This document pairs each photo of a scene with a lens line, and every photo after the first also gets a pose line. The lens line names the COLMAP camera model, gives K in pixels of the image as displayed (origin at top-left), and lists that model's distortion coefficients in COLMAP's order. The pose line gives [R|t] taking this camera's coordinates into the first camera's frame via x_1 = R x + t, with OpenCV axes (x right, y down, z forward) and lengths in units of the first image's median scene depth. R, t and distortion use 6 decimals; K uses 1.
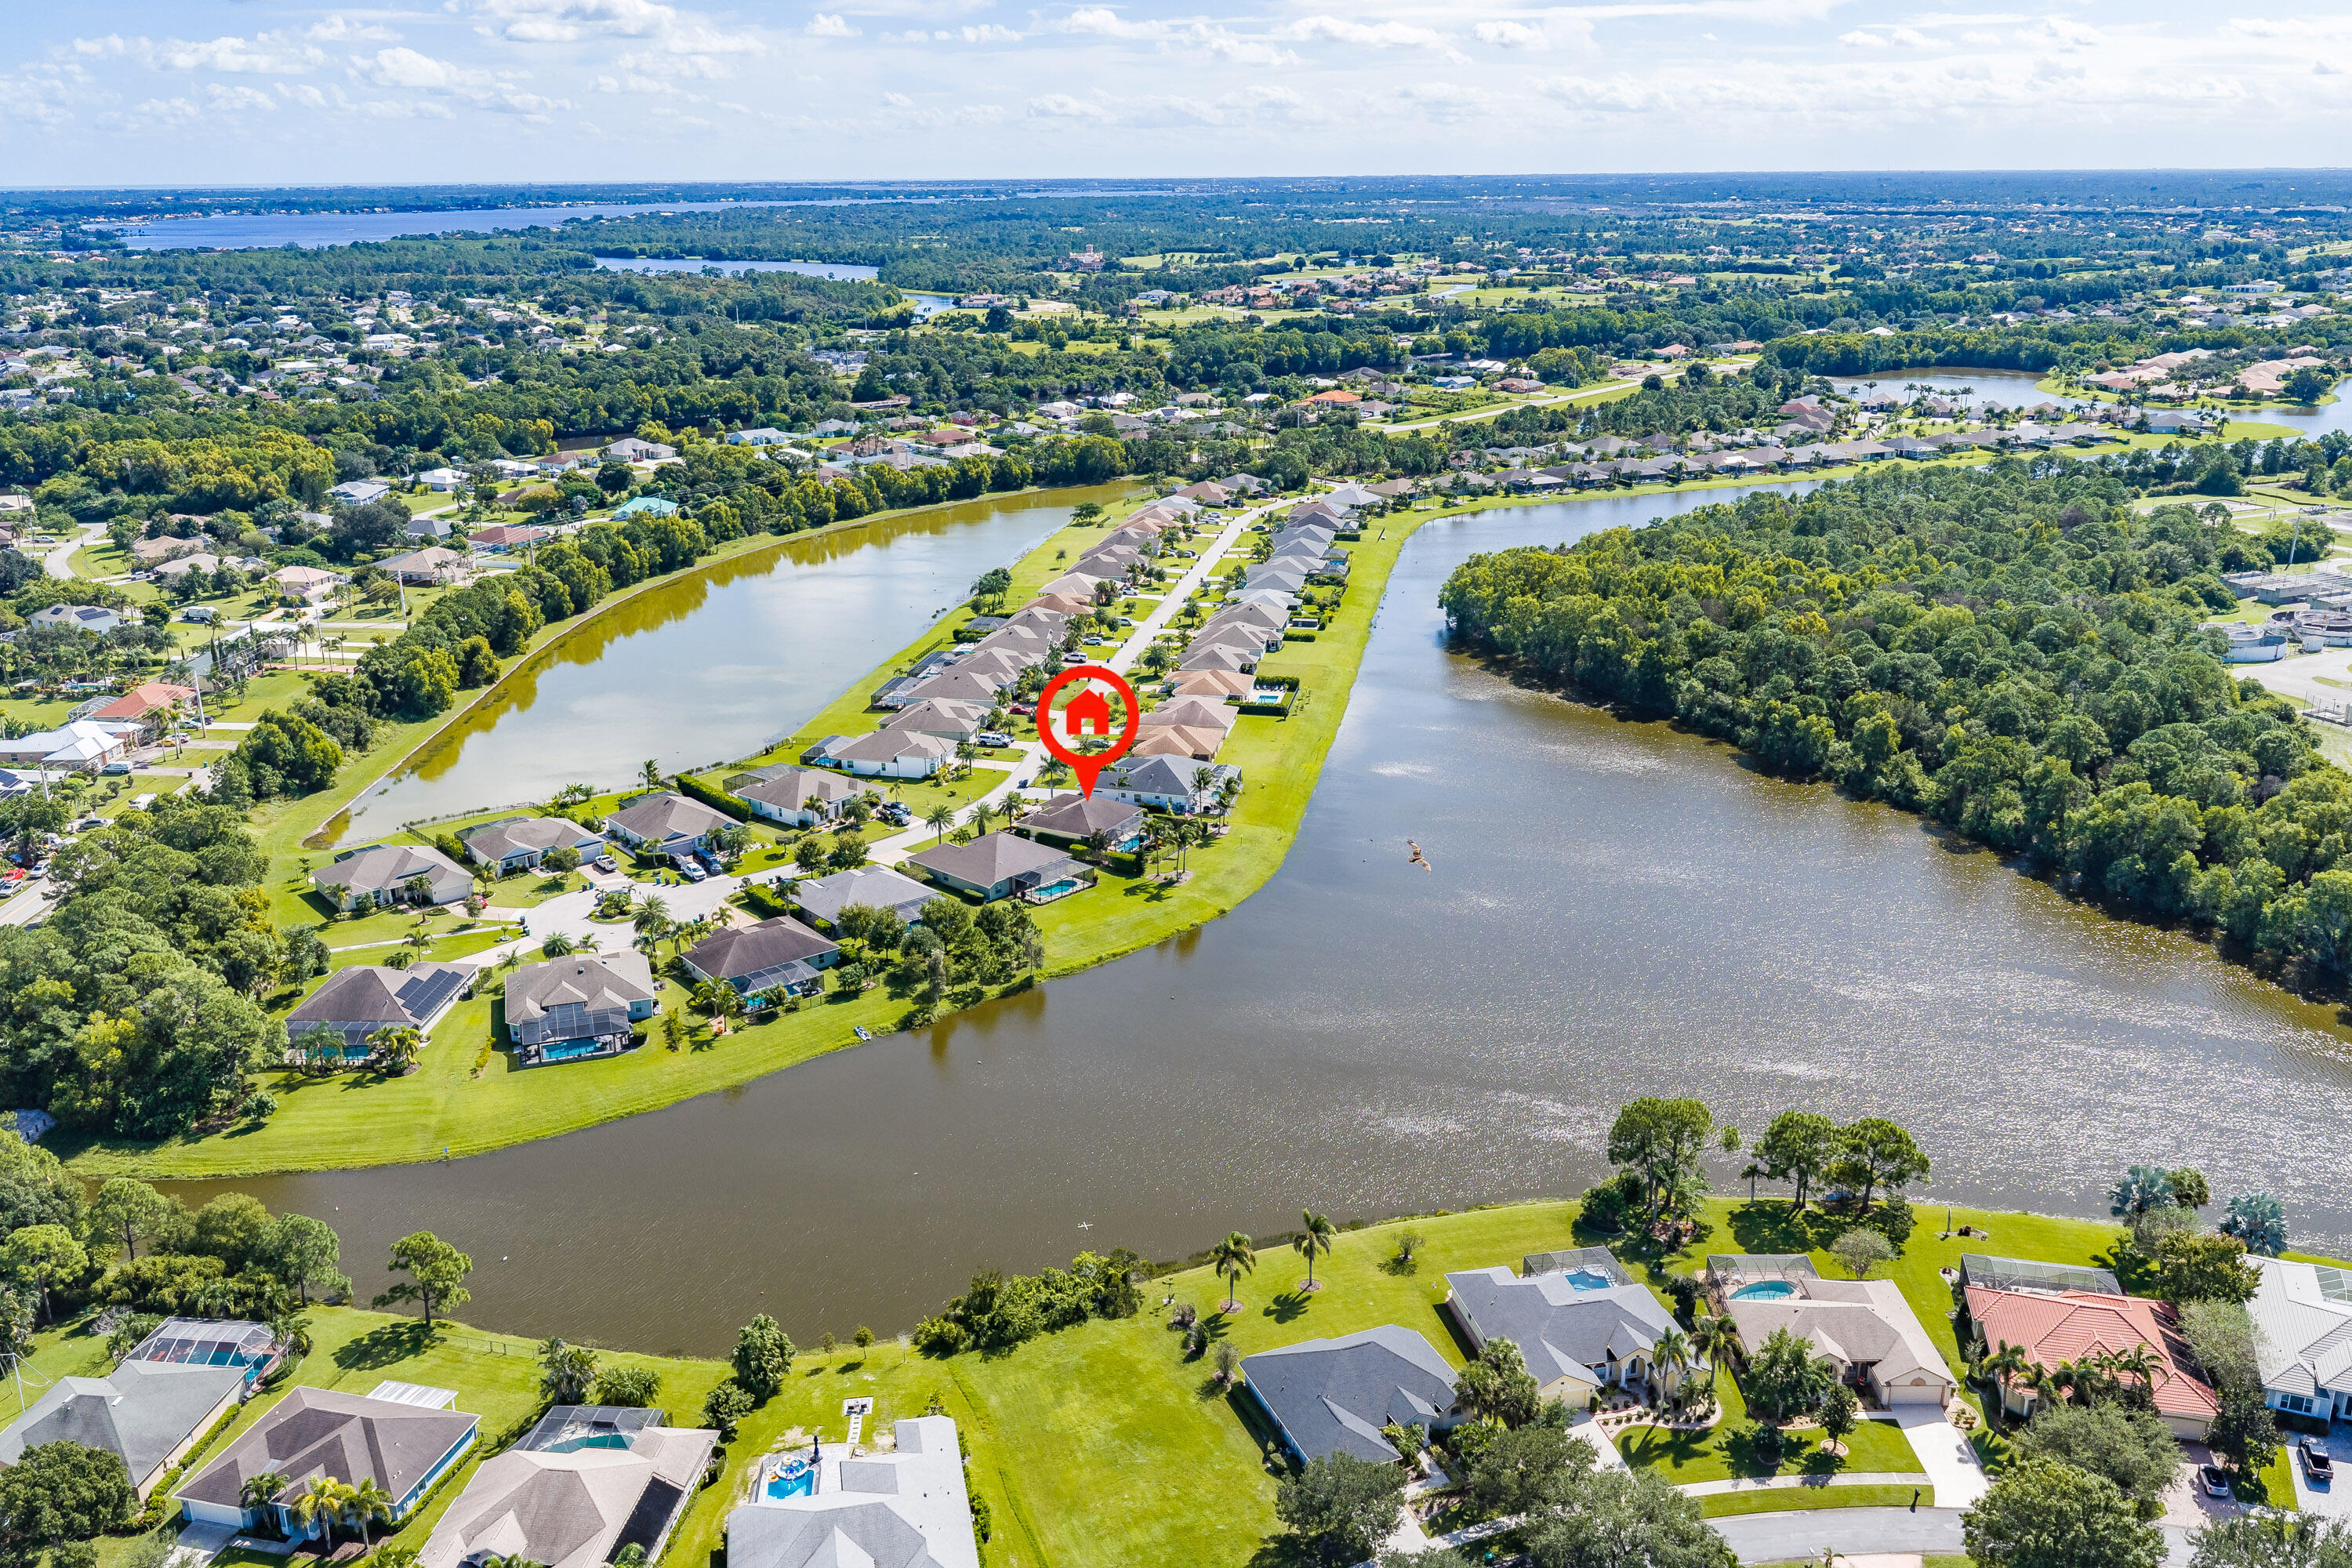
lens RADIAL K [[1935.0, 0, 1176.0], [0, 1935.0, 784.0], [0, 0, 1]] dist [0.010809, -0.020580]
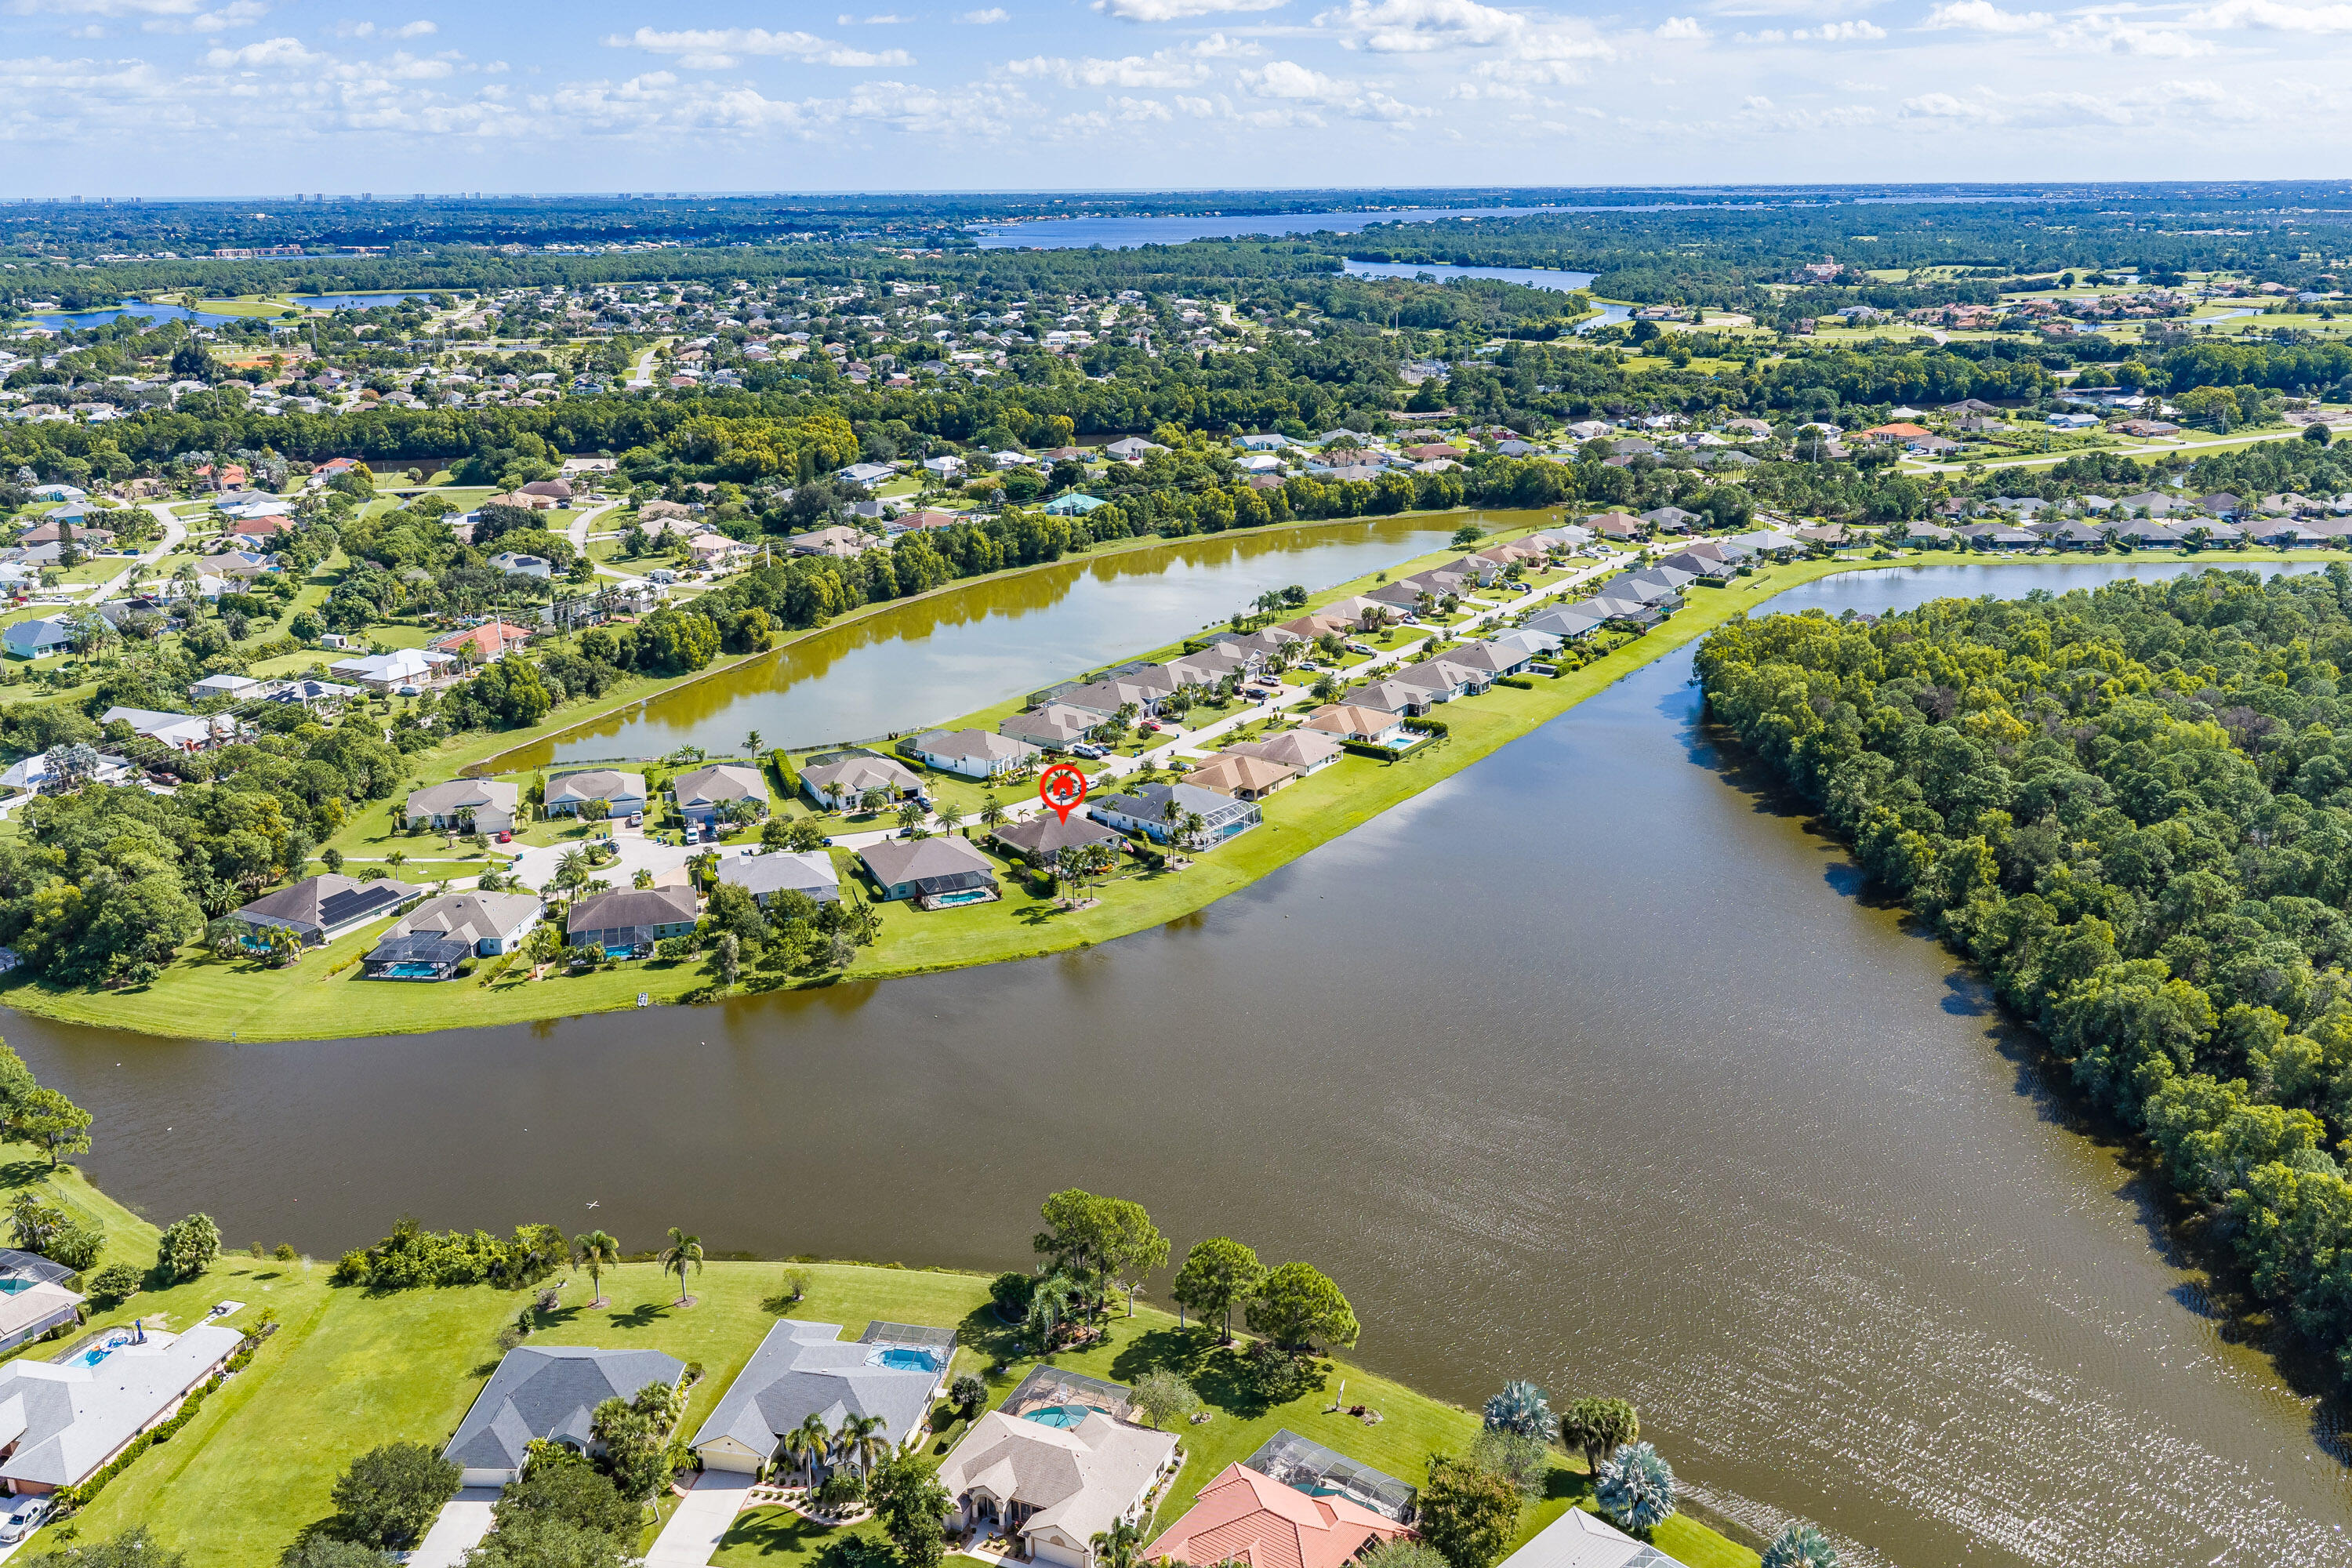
lens RADIAL K [[1935.0, 0, 1176.0], [0, 1935.0, 784.0], [0, 0, 1]] dist [0.010809, -0.020580]
pose [[0.913831, 0.120238, -0.387887, 0.137314], [-0.121023, 0.992395, 0.022506, -0.013557], [0.387643, 0.026377, 0.921432, 0.031284]]
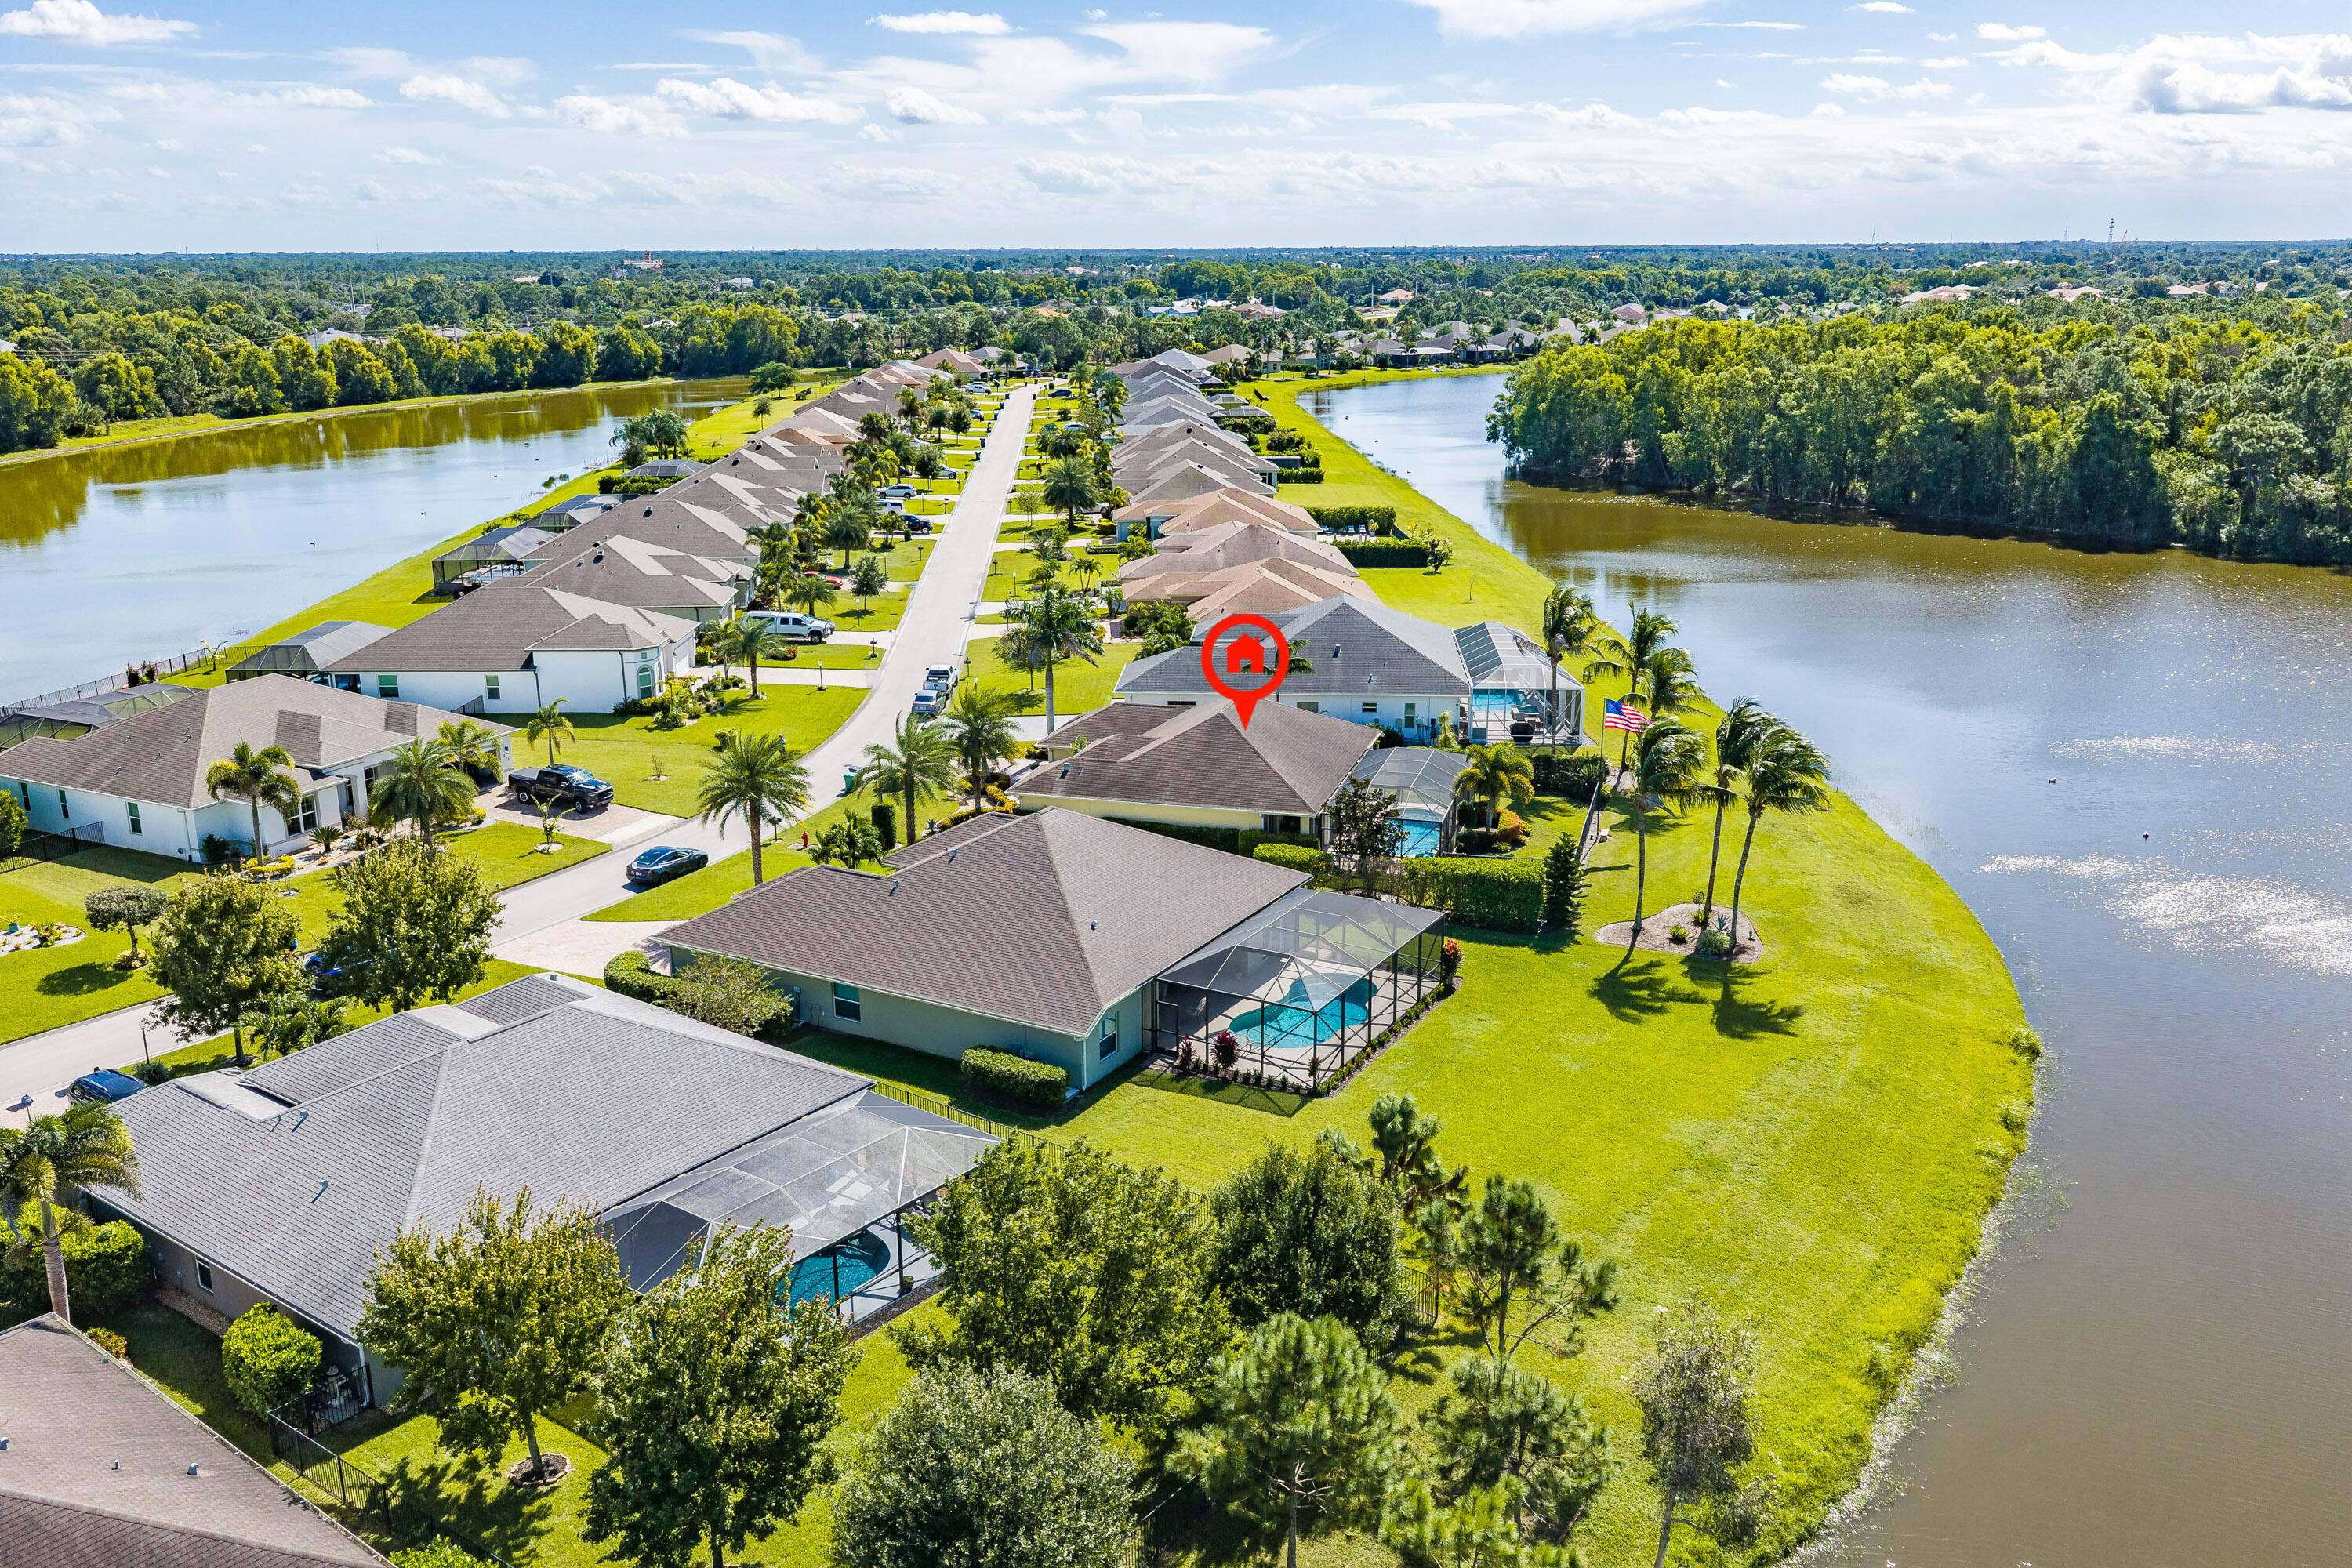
lens RADIAL K [[1935.0, 0, 1176.0], [0, 1935.0, 784.0], [0, 0, 1]] dist [0.010809, -0.020580]
pose [[0.973686, -0.059043, 0.220110, -0.041645], [0.067555, 0.997223, -0.031340, 0.010072], [-0.217649, 0.045385, 0.974971, 0.242955]]
